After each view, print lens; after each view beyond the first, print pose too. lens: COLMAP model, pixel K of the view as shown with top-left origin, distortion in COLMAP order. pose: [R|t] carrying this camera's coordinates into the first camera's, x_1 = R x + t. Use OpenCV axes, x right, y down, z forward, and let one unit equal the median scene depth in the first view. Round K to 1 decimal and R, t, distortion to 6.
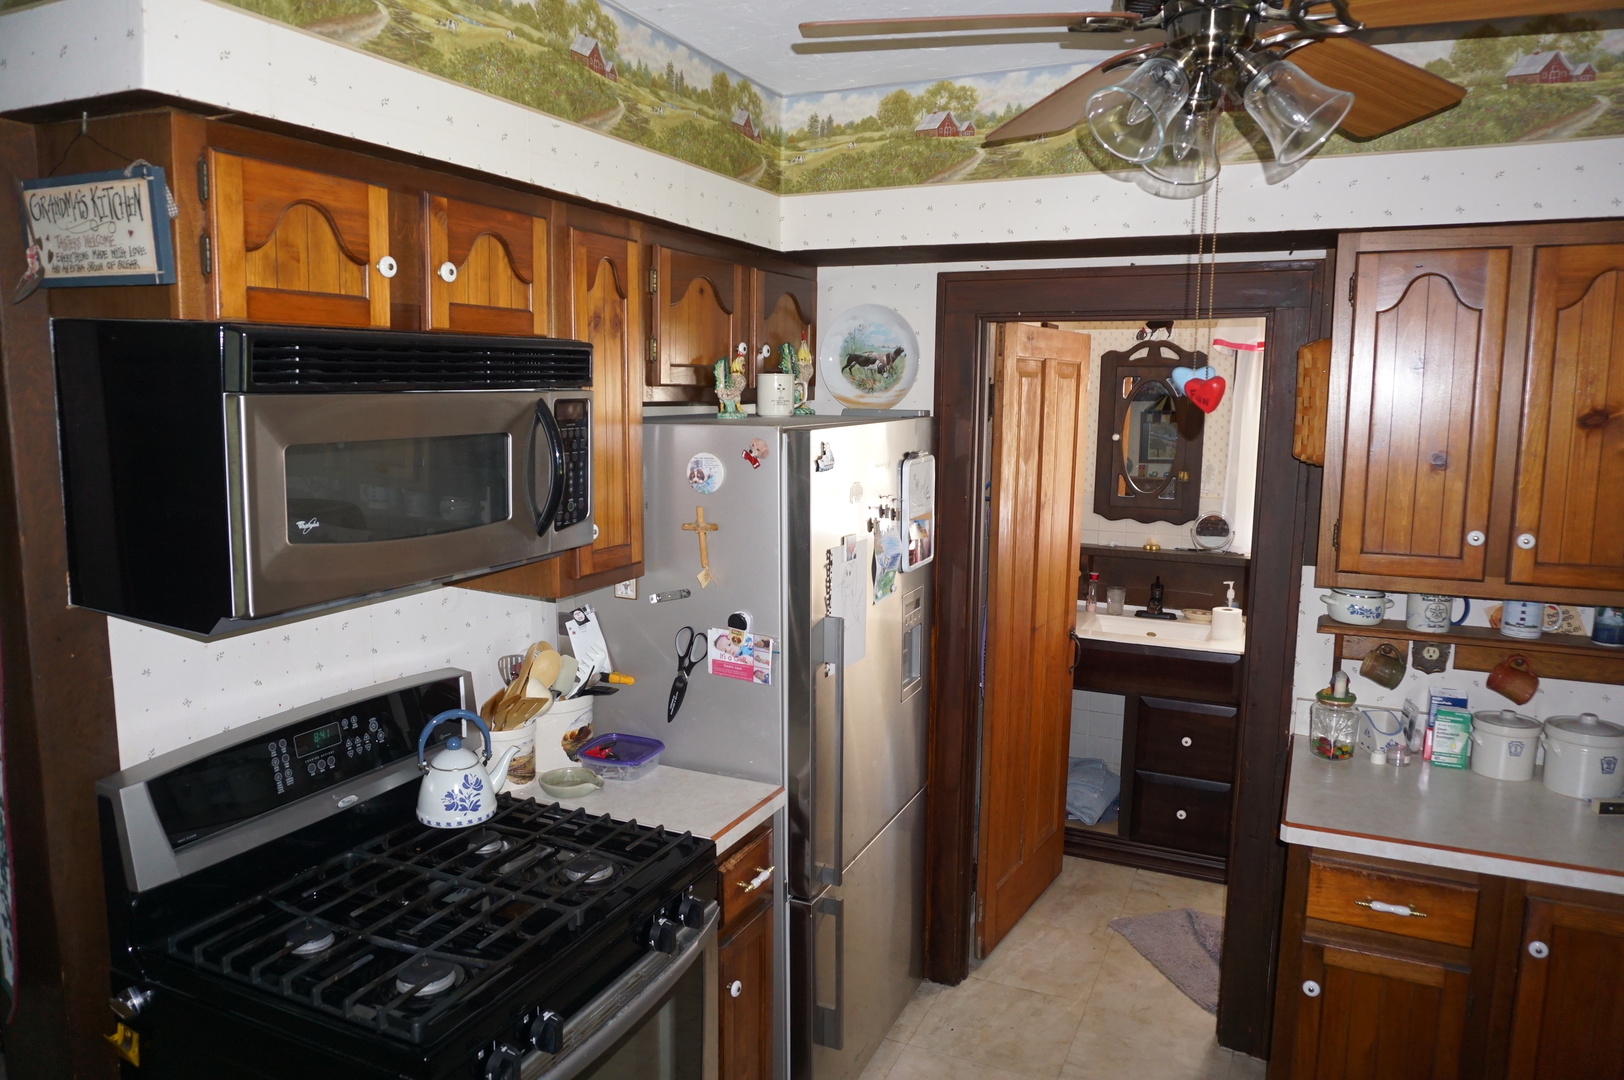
lens RADIAL K [[1083.9, 0, 814.9], [0, 1083.9, 541.3], [0, 0, 1]] dist [-0.056928, 0.039050]
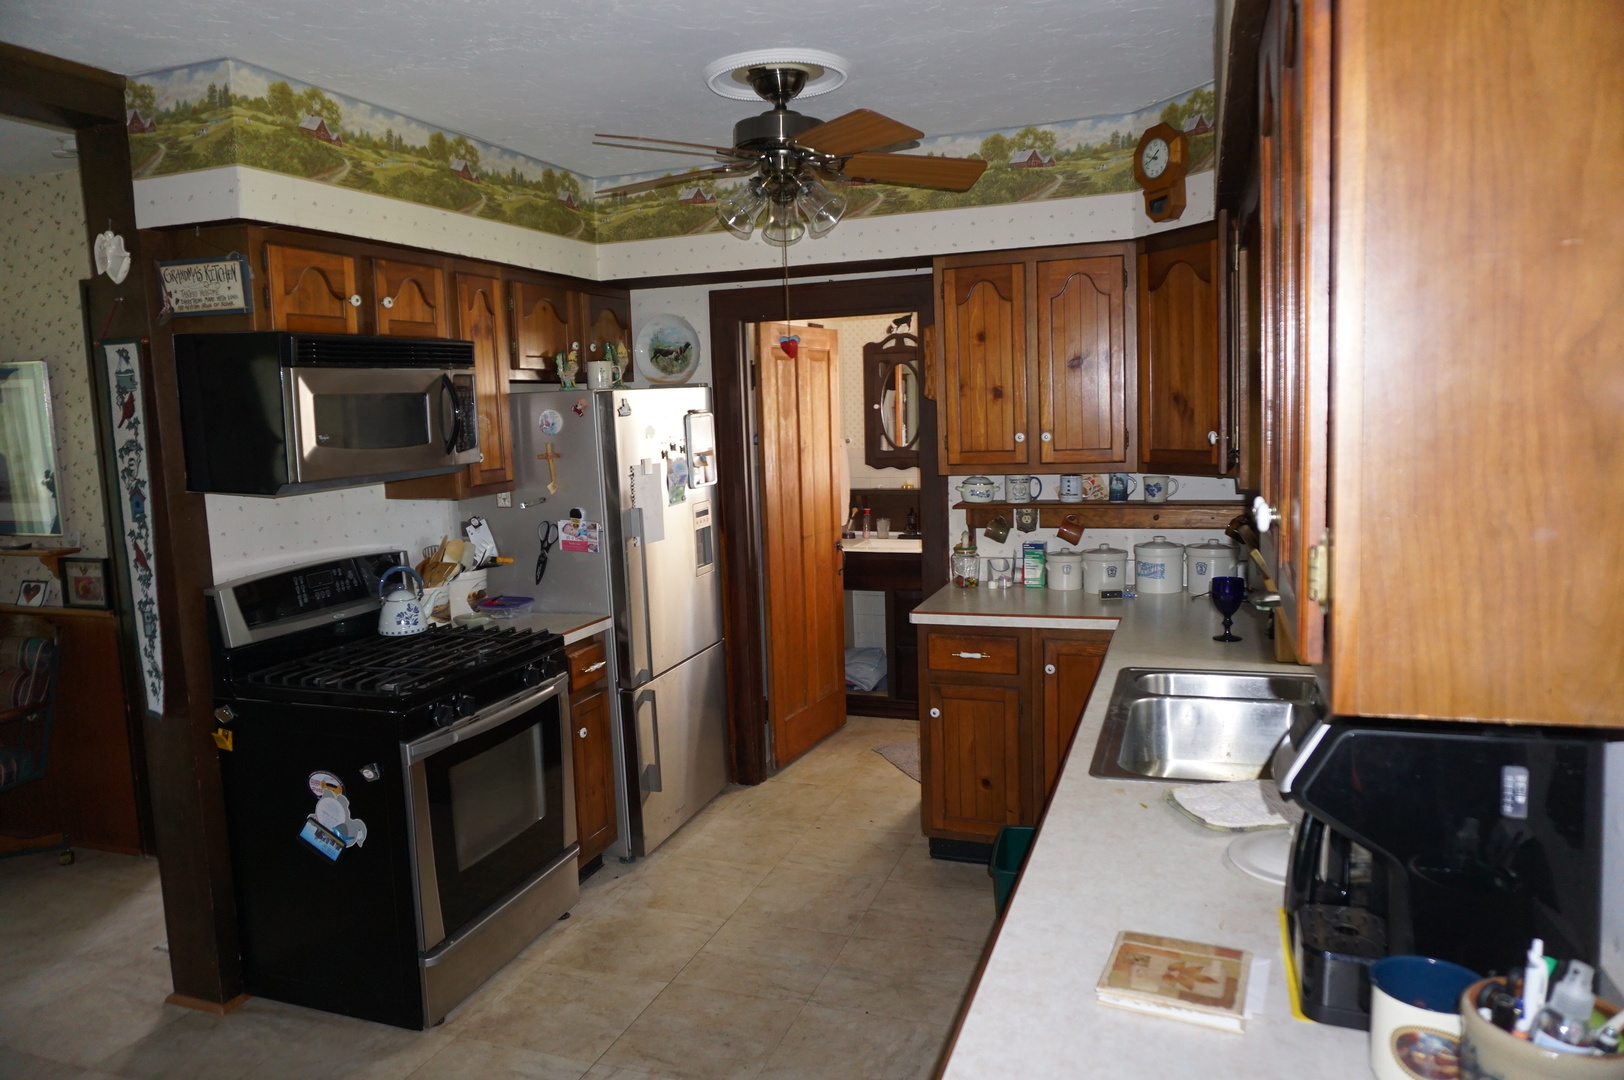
lens RADIAL K [[1097.4, 0, 810.6], [0, 1097.4, 543.9], [0, 0, 1]] dist [-0.003360, -0.034098]
pose [[0.995226, -0.054123, 0.081217, 0.140350], [0.055276, 0.998399, -0.012012, 0.157817], [-0.080437, 0.016444, 0.996624, -0.645524]]
